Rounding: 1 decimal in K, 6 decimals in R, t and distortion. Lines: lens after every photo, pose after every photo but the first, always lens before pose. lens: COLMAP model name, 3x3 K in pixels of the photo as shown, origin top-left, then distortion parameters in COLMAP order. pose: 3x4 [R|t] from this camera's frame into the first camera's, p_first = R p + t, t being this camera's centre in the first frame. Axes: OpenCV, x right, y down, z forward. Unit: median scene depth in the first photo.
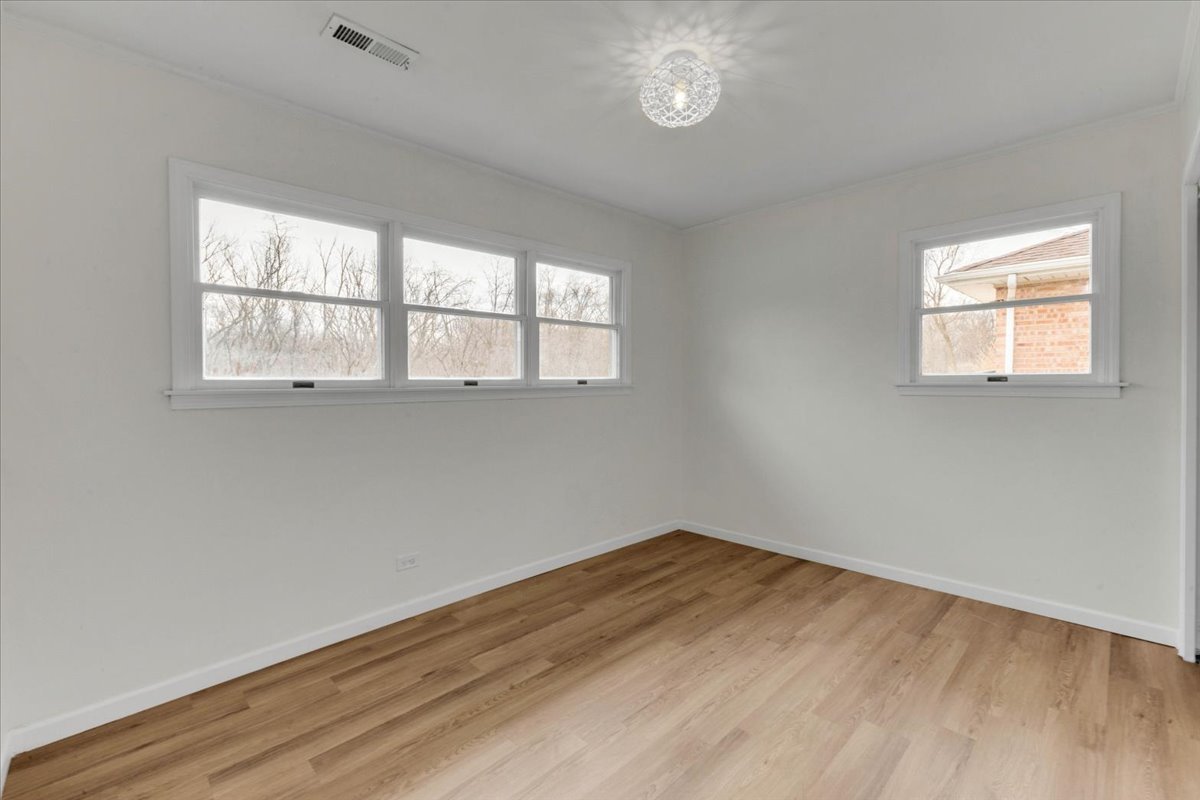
lens RADIAL K [[516.0, 0, 602.5], [0, 516.0, 382.2], [0, 0, 1]] dist [-0.001780, 0.000369]
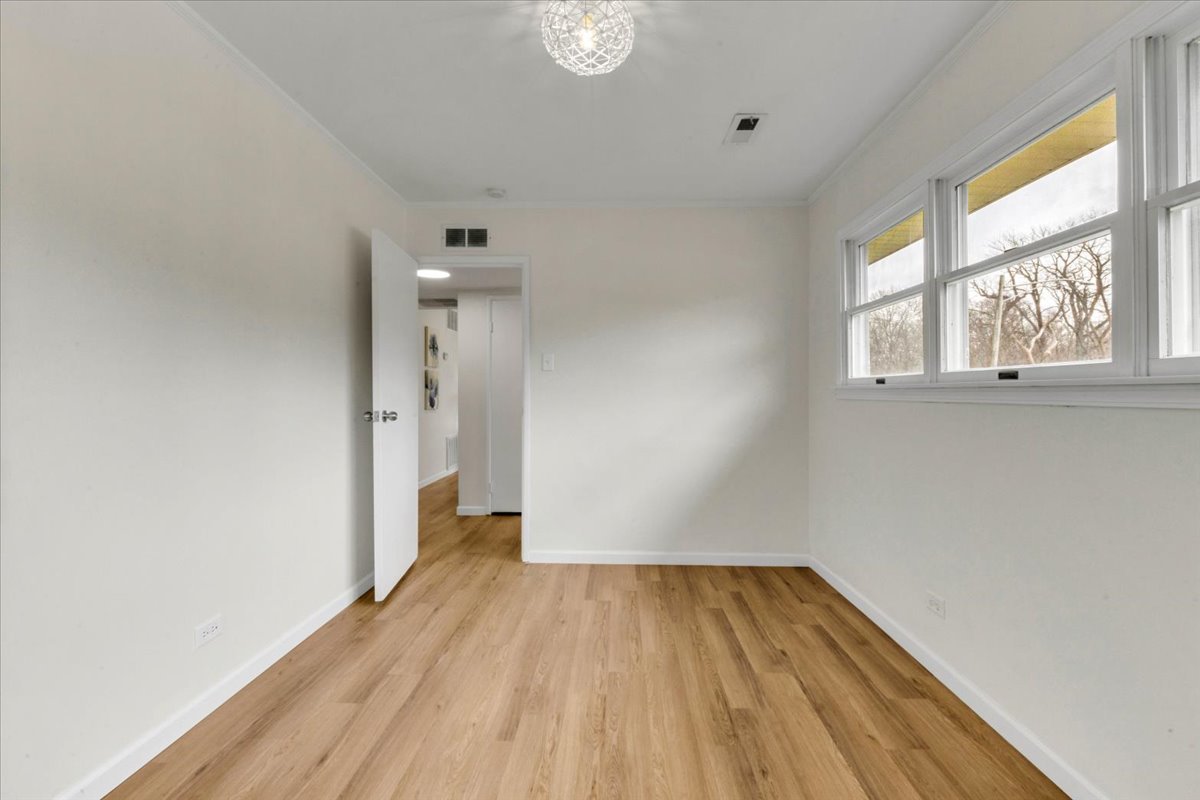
lens RADIAL K [[516.0, 0, 602.5], [0, 516.0, 382.2], [0, 0, 1]] dist [-0.001780, 0.000369]
pose [[-0.723937, -0.007835, -0.689822, 0.672549], [0.002750, 0.999895, -0.014242, 0.021354], [0.689861, -0.012208, -0.723839, 1.520396]]
